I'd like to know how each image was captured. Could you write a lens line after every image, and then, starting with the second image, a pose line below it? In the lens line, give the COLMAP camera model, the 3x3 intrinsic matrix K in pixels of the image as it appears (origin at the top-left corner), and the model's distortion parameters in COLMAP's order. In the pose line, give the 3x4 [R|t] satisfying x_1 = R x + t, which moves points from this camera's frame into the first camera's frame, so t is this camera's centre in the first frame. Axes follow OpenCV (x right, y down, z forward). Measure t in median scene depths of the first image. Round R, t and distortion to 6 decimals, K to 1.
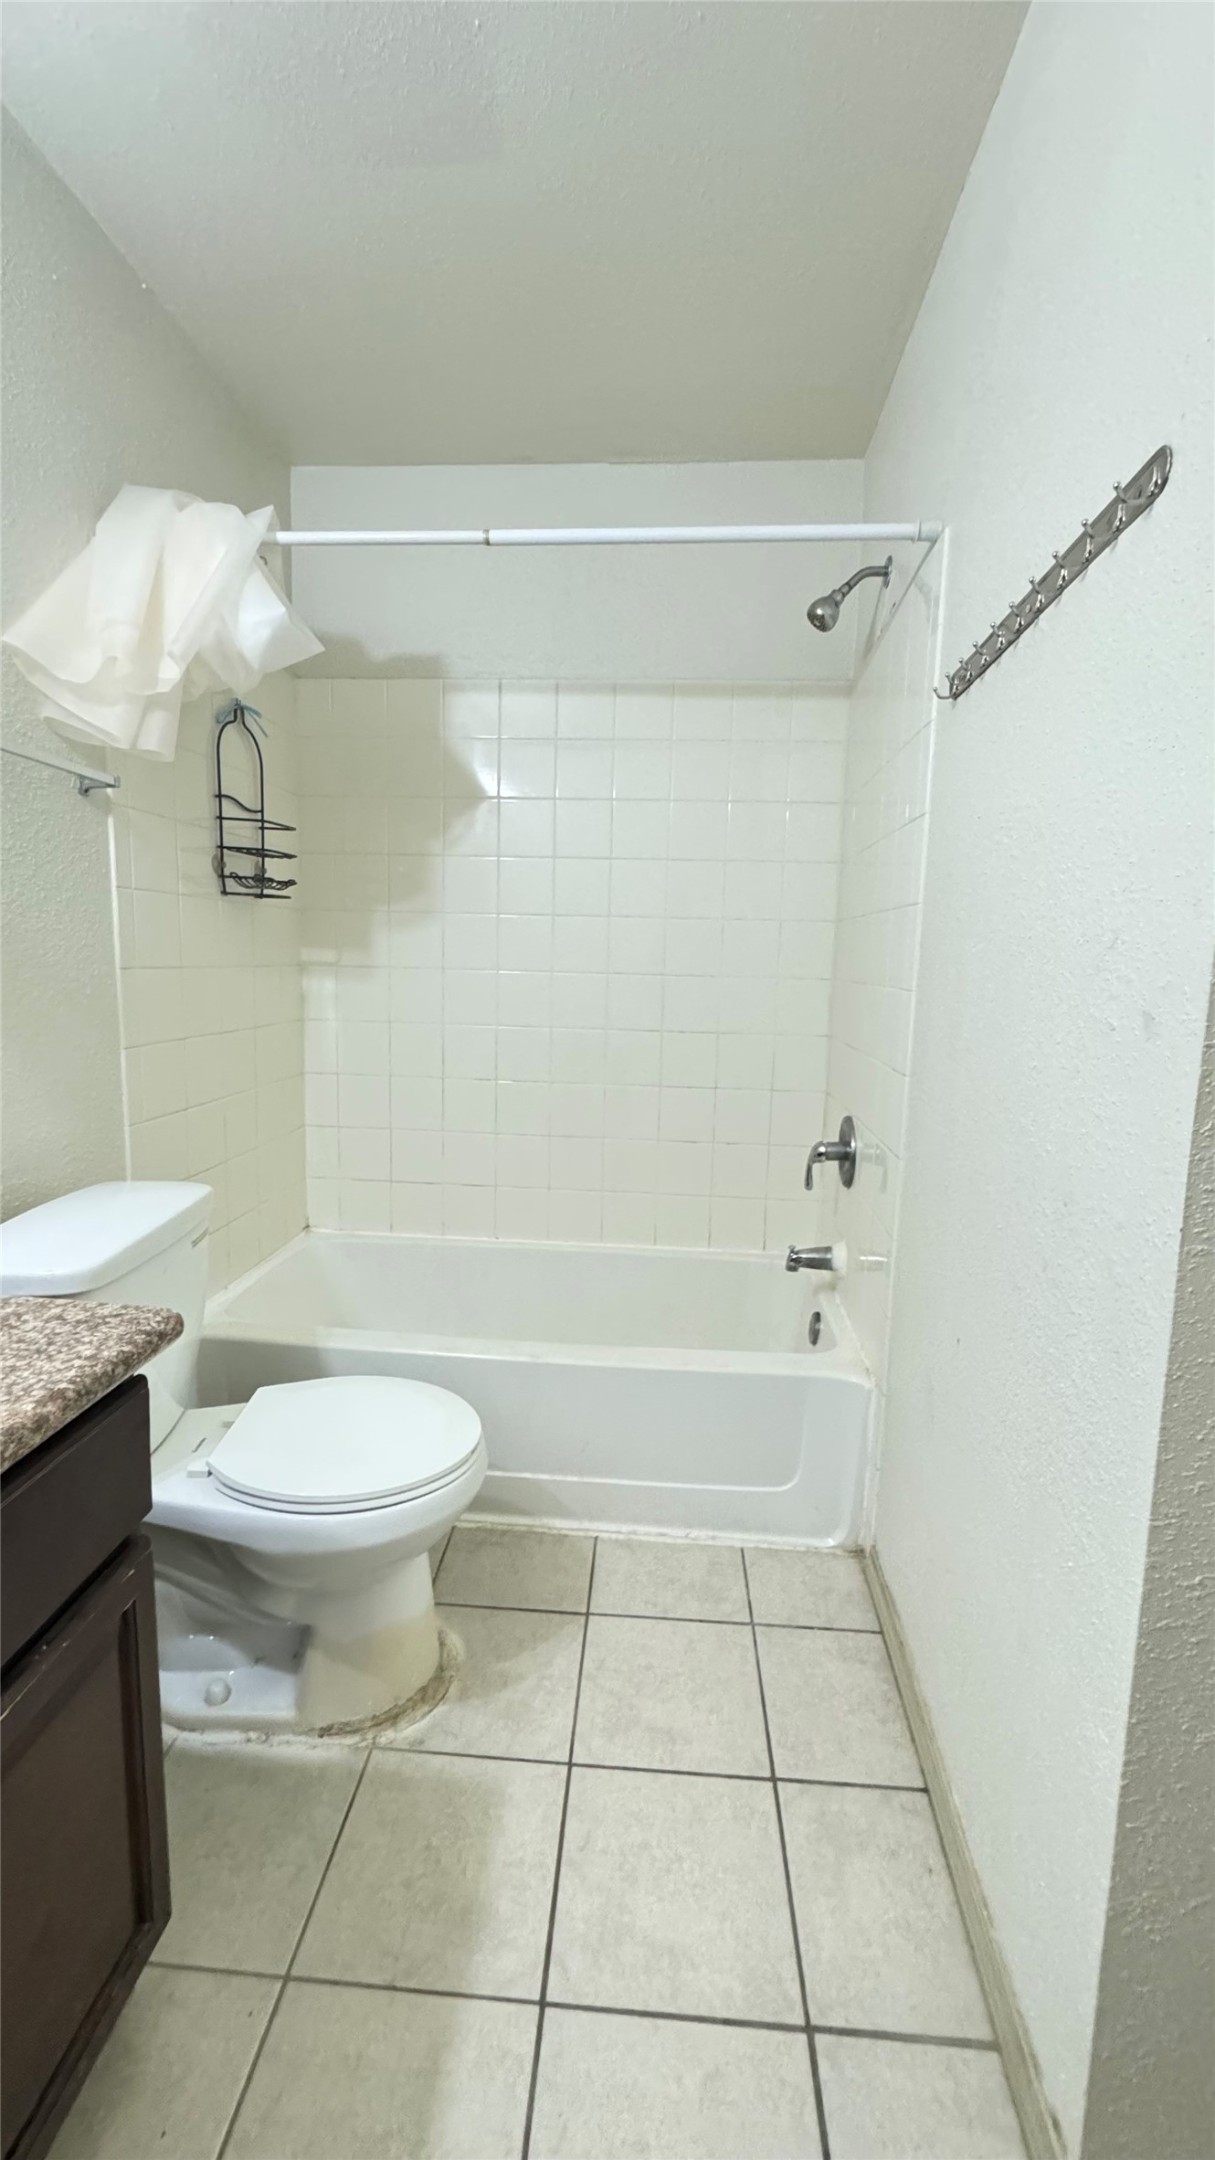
lens RADIAL K [[866.4, 0, 609.8], [0, 866.4, 1084.2], [0, 0, 1]] dist [-0.004270, 0.000474]
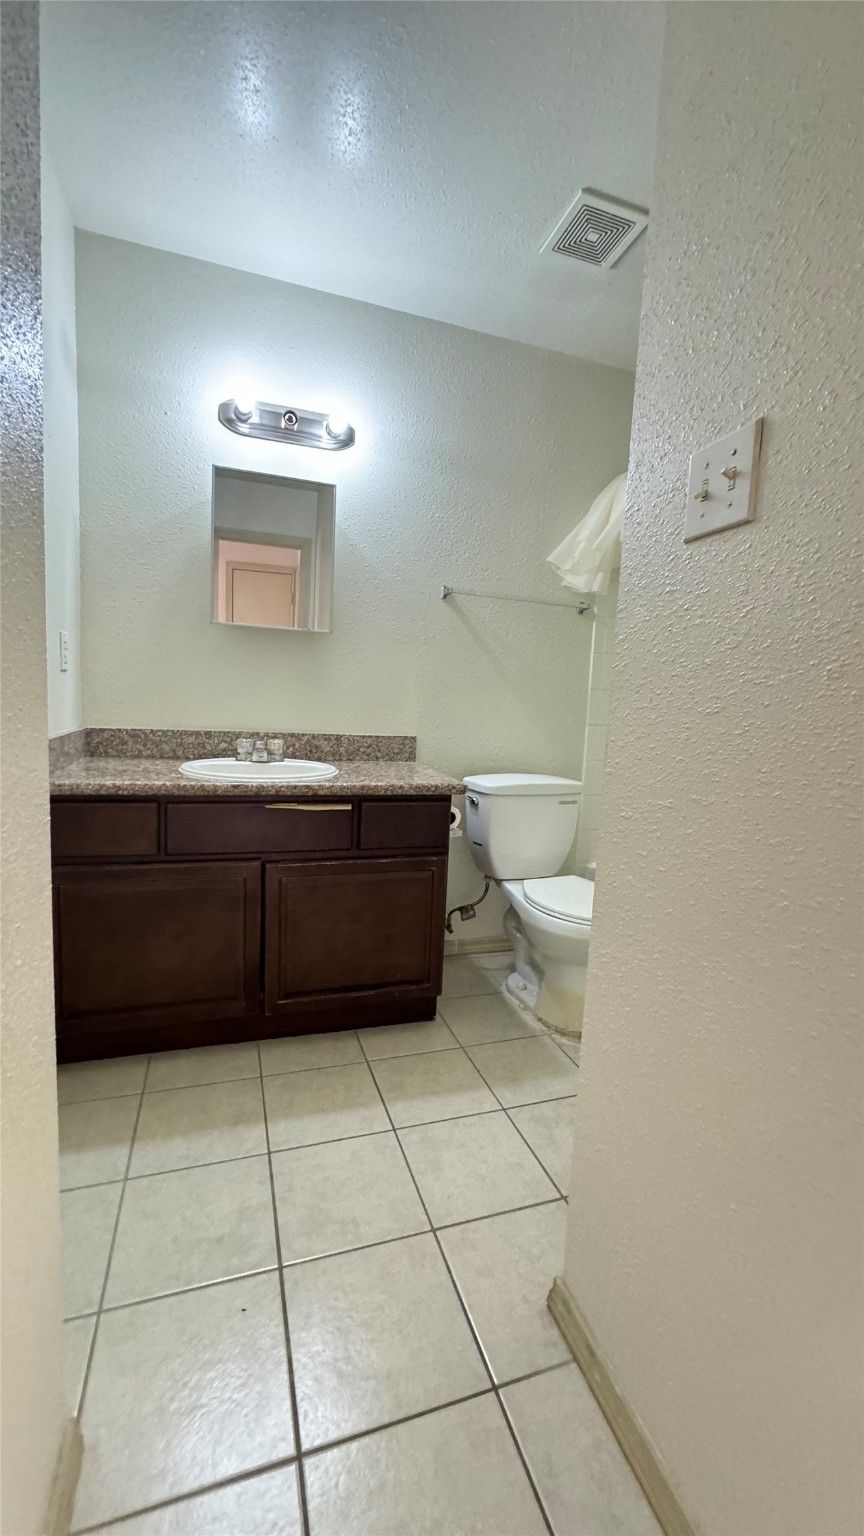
lens RADIAL K [[616.1, 0, 428.9], [0, 616.1, 767.1], [0, 0, 1]] dist [-0.004270, 0.000474]
pose [[0.378757, 0.088583, -0.921247, 0.961538], [-0.160970, 0.986542, 0.028681, 0.109697], [0.911390, 0.137430, 0.387919, 0.039012]]
